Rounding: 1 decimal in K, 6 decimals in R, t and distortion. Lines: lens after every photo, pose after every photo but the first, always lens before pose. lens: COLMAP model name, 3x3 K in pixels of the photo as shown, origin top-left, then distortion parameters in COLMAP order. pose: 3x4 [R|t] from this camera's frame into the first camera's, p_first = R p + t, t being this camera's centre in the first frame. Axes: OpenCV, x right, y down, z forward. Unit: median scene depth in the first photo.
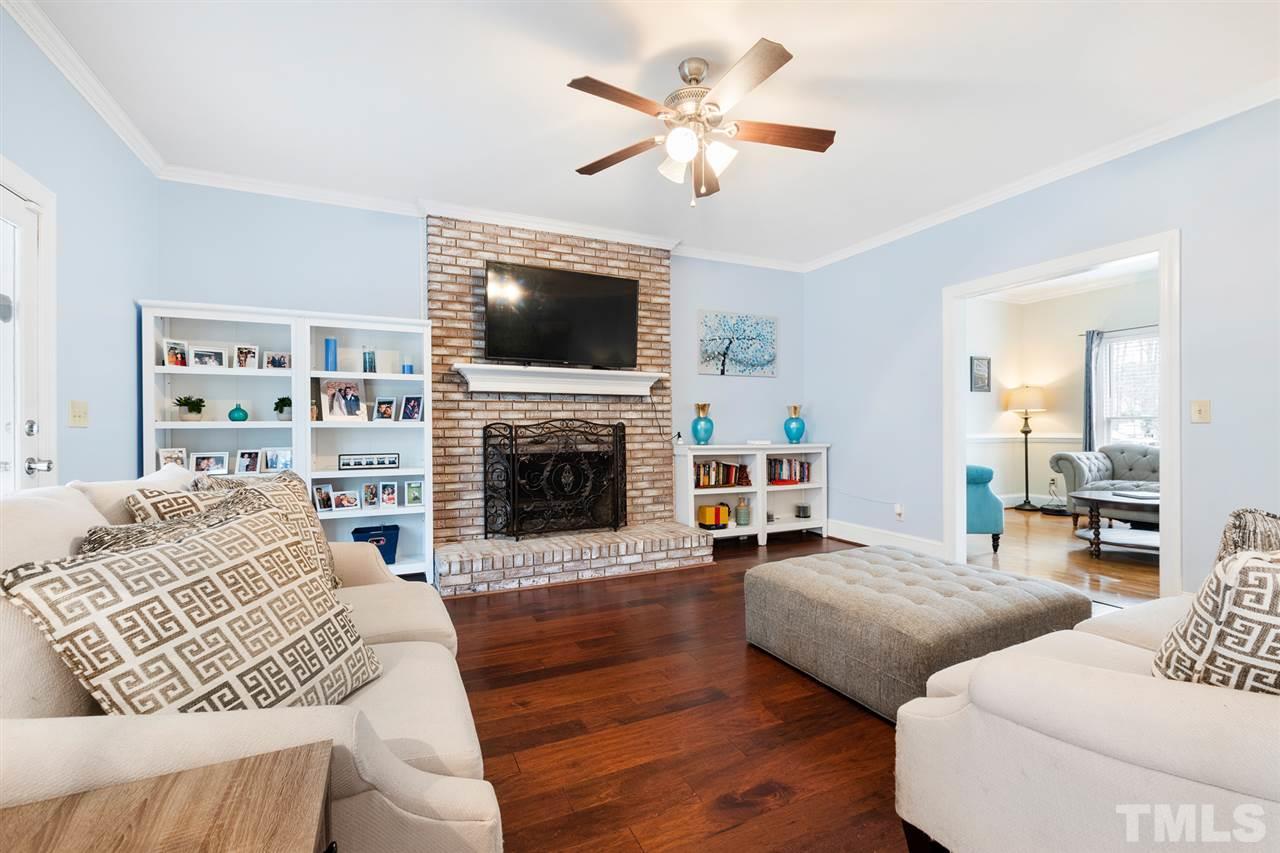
lens RADIAL K [[552.8, 0, 614.2], [0, 552.8, 423.4], [0, 0, 1]] dist [0.000482, -0.000021]
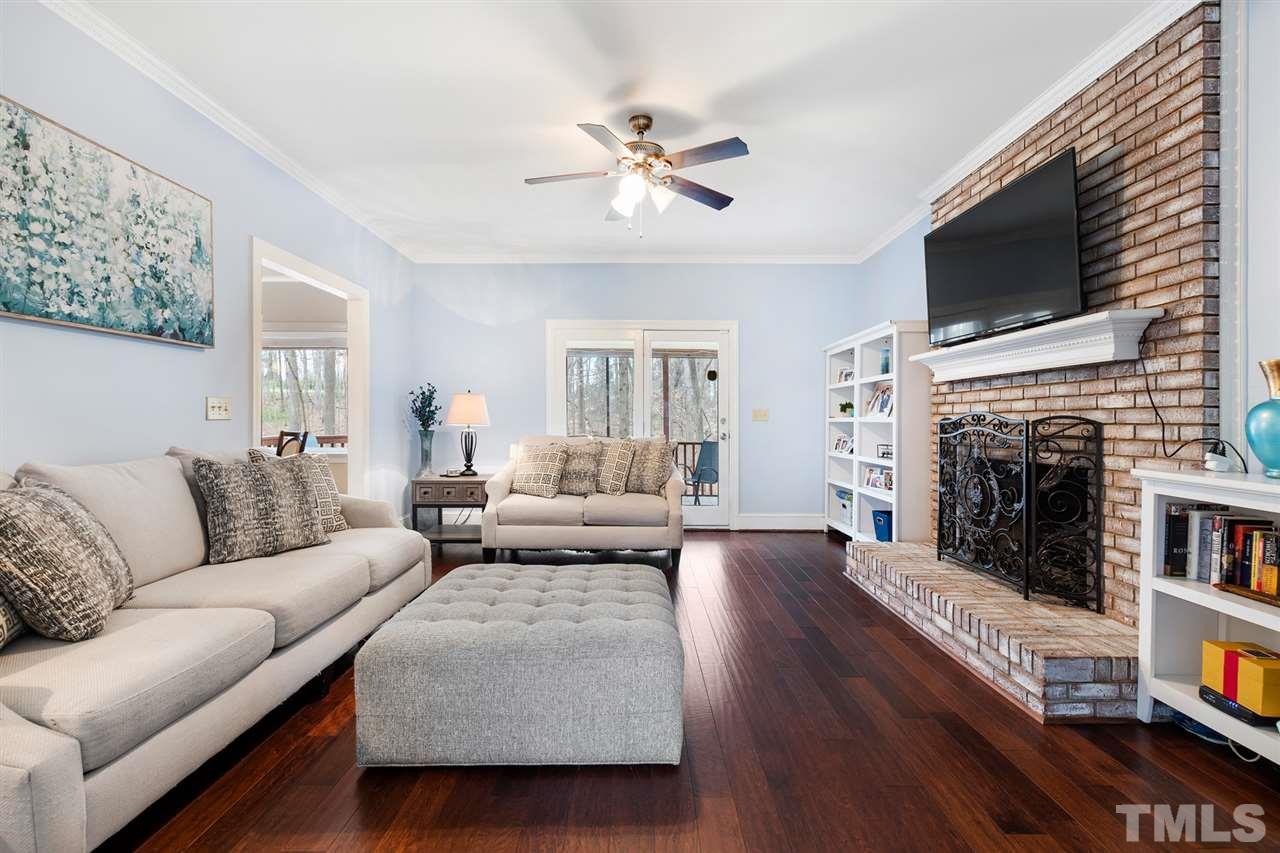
lens RADIAL K [[552.8, 0, 614.2], [0, 552.8, 423.4], [0, 0, 1]] dist [0.000482, -0.000021]
pose [[-0.438046, 0.008561, -0.898912, 0.697856], [-0.001477, 0.999946, 0.010243, 0.000676], [0.898951, 0.005815, -0.438010, 0.821410]]
